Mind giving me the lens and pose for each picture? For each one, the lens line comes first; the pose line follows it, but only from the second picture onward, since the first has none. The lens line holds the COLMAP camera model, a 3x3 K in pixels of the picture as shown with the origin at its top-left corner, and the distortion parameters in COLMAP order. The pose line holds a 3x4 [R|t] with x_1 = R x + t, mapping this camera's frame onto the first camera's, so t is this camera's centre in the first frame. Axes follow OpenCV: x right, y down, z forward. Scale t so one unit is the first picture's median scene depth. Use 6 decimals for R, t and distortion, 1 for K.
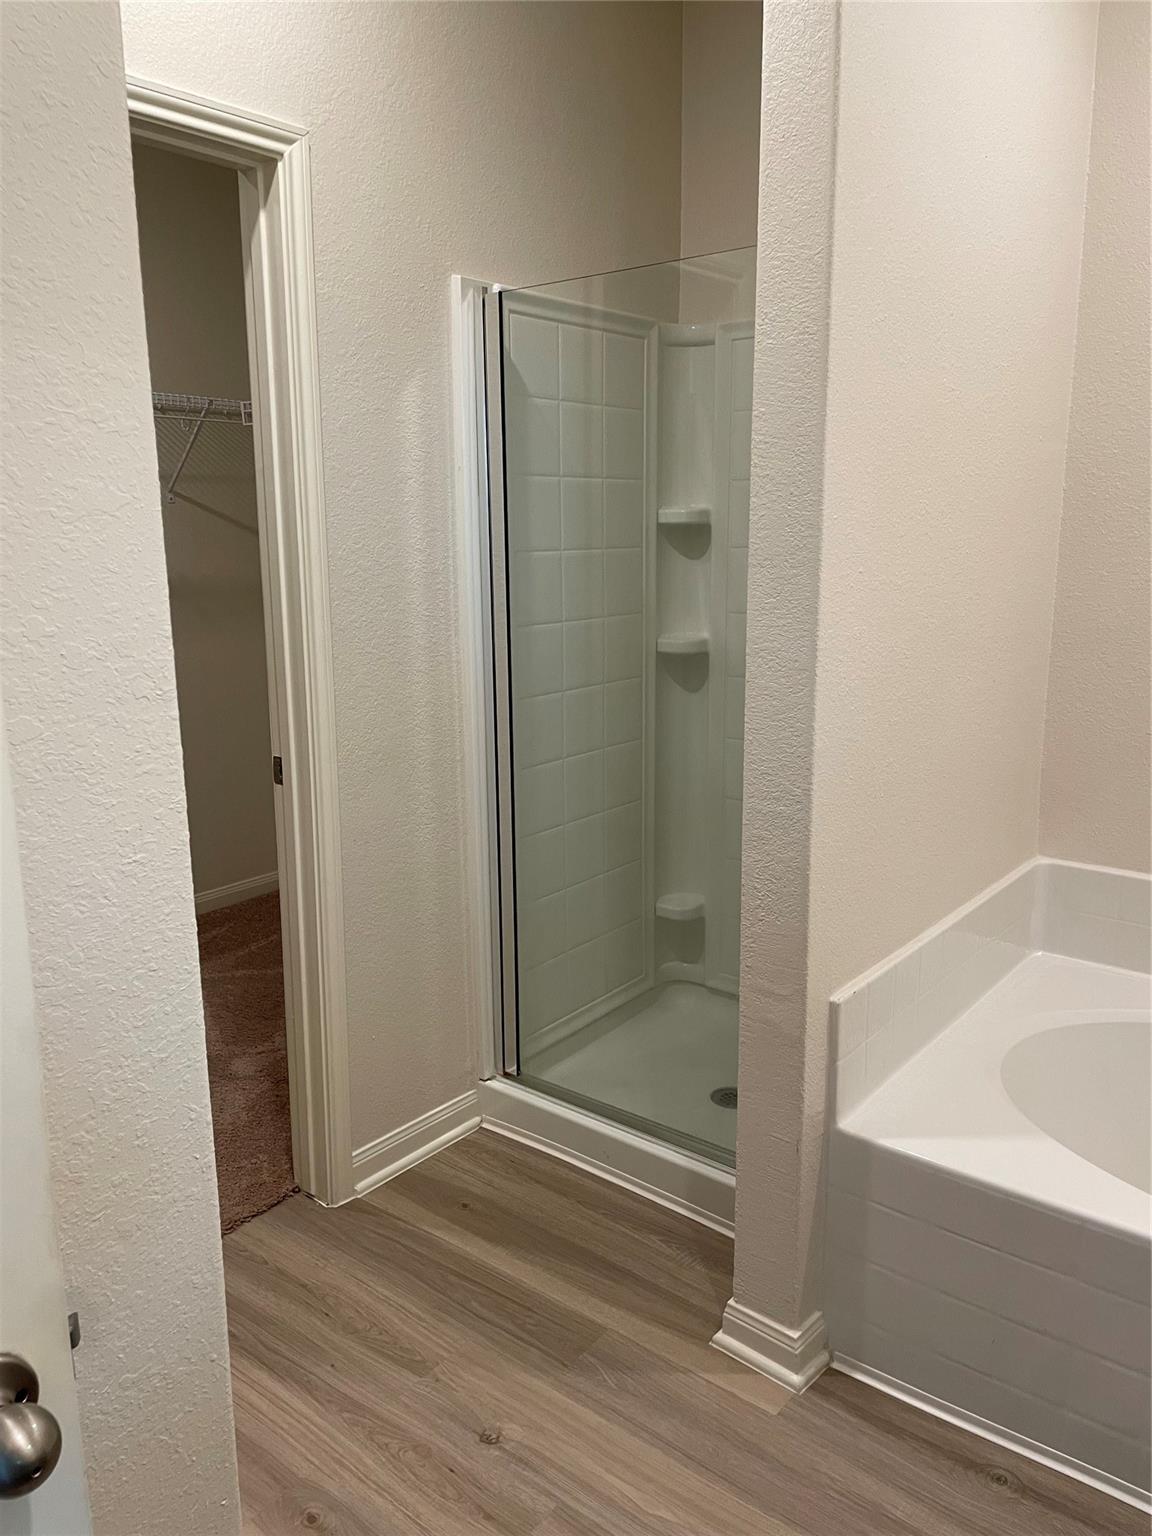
lens RADIAL K [[1167.7, 0, 577.7], [0, 1167.7, 772.5], [0, 0, 1]] dist [0.078092, -0.084976]
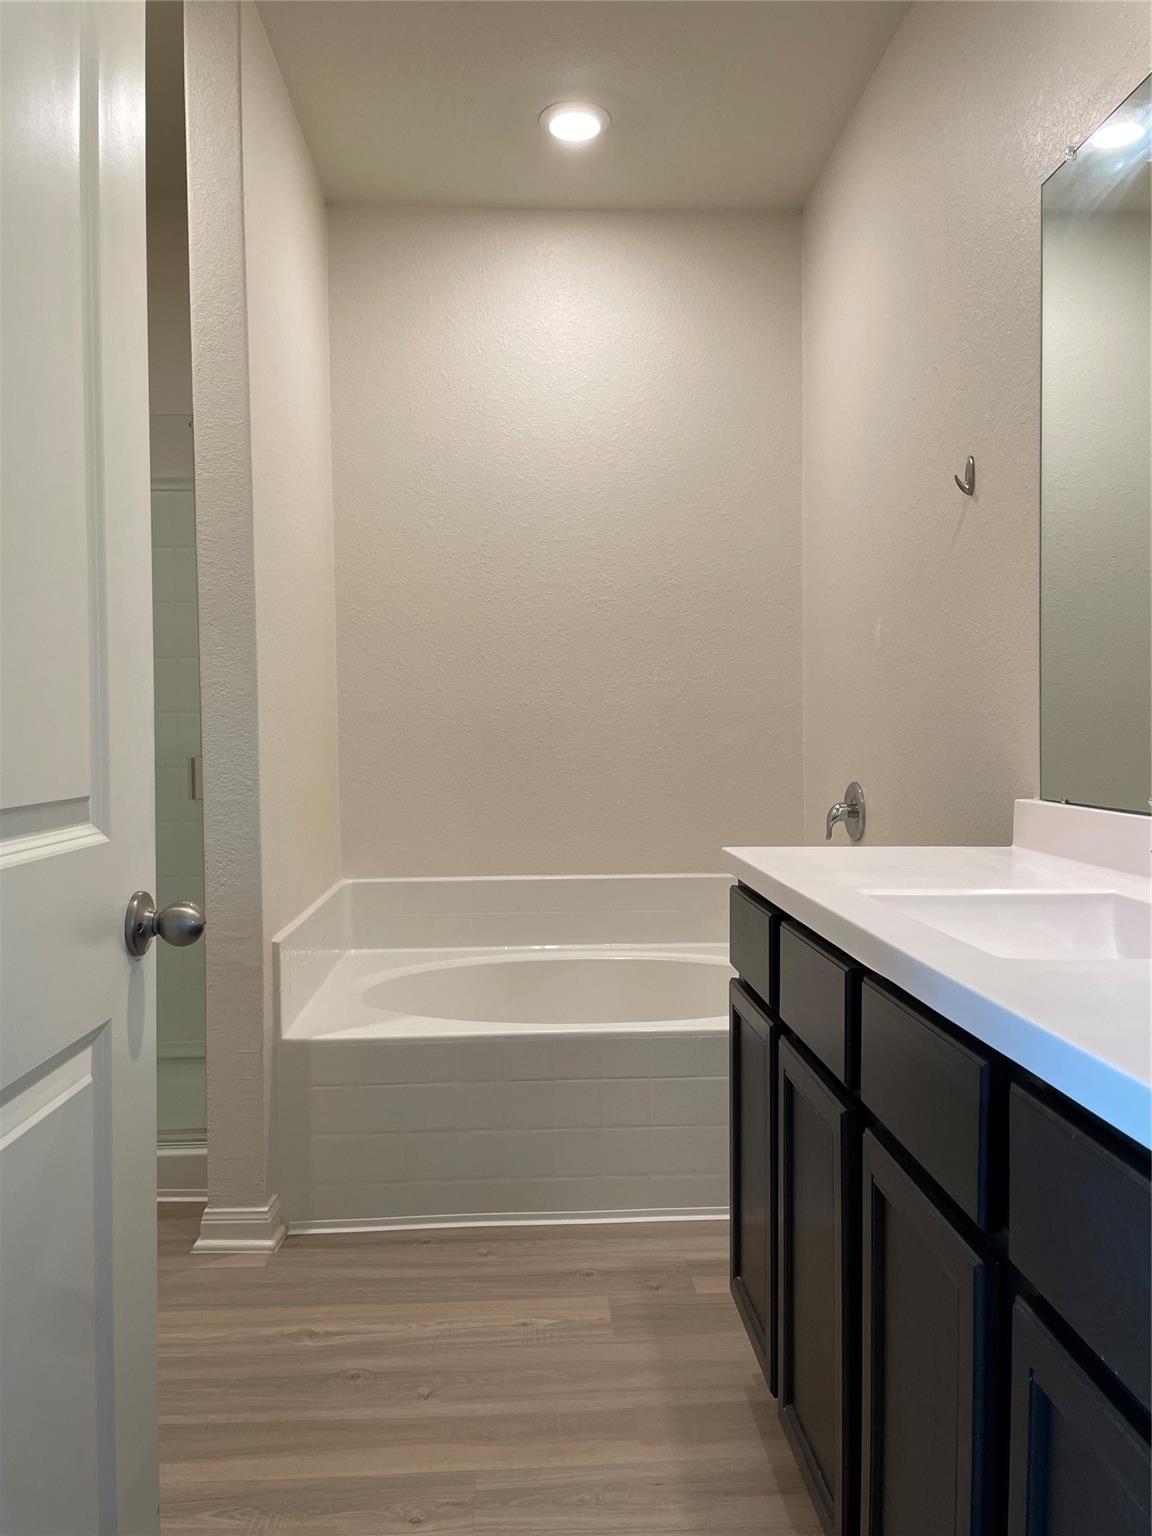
lens RADIAL K [[1167.7, 0, 577.3], [0, 1167.7, 767.3], [0, 0, 1]] dist [0.078092, -0.084976]
pose [[0.752942, -0.024826, 0.657618, -0.406607], [0.143508, 0.981433, -0.127259, 0.215795], [-0.642248, 0.190193, 0.742525, -0.281234]]
